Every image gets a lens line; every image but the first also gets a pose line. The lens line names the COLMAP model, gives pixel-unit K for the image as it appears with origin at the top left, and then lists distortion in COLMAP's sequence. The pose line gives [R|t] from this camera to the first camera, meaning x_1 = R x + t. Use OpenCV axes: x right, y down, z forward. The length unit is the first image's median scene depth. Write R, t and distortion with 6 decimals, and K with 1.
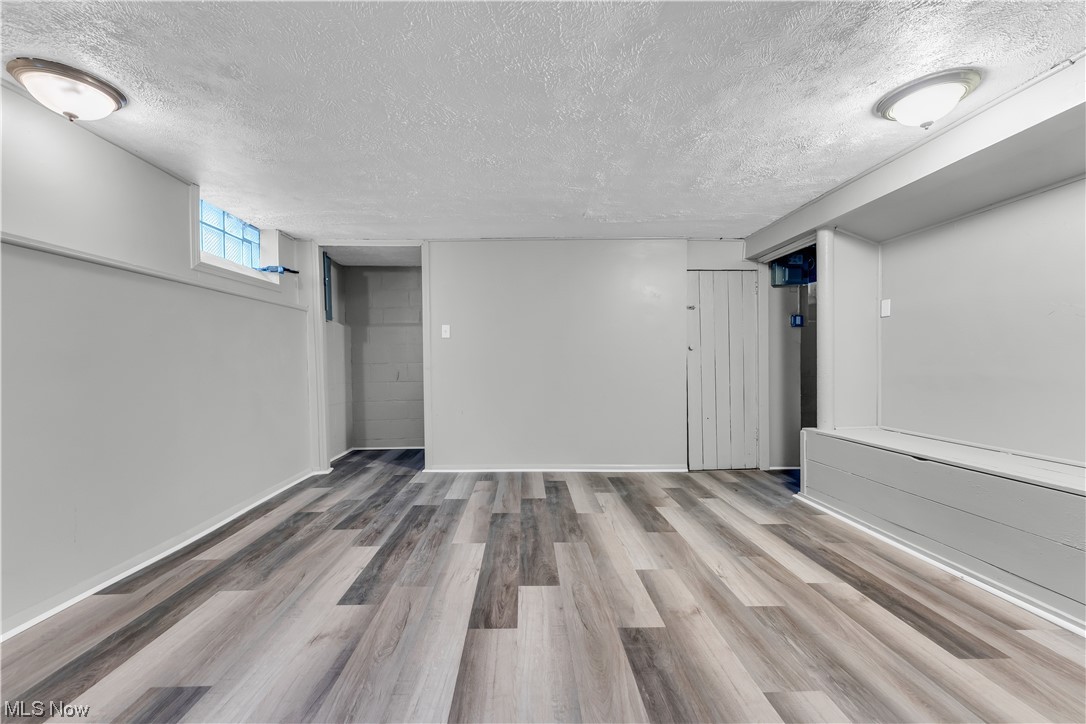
lens RADIAL K [[447.9, 0, 540.4], [0, 447.9, 362.5], [0, 0, 1]] dist [-0.017251, -0.000222]
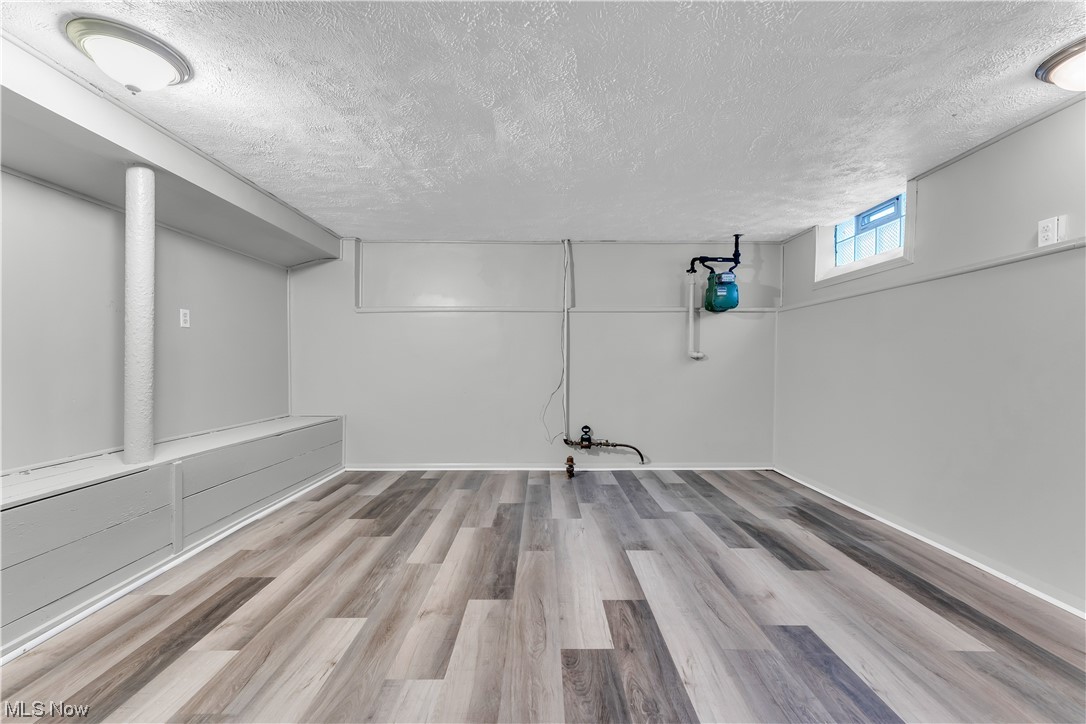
lens RADIAL K [[447.9, 0, 541.3], [0, 447.9, 362.3], [0, 0, 1]] dist [-0.017251, -0.000222]
pose [[-0.999205, 0.005189, 0.039534, 0.048944], [0.005248, 0.999985, 0.001401, -0.000700], [-0.039526, 0.001608, -0.999217, 1.941382]]
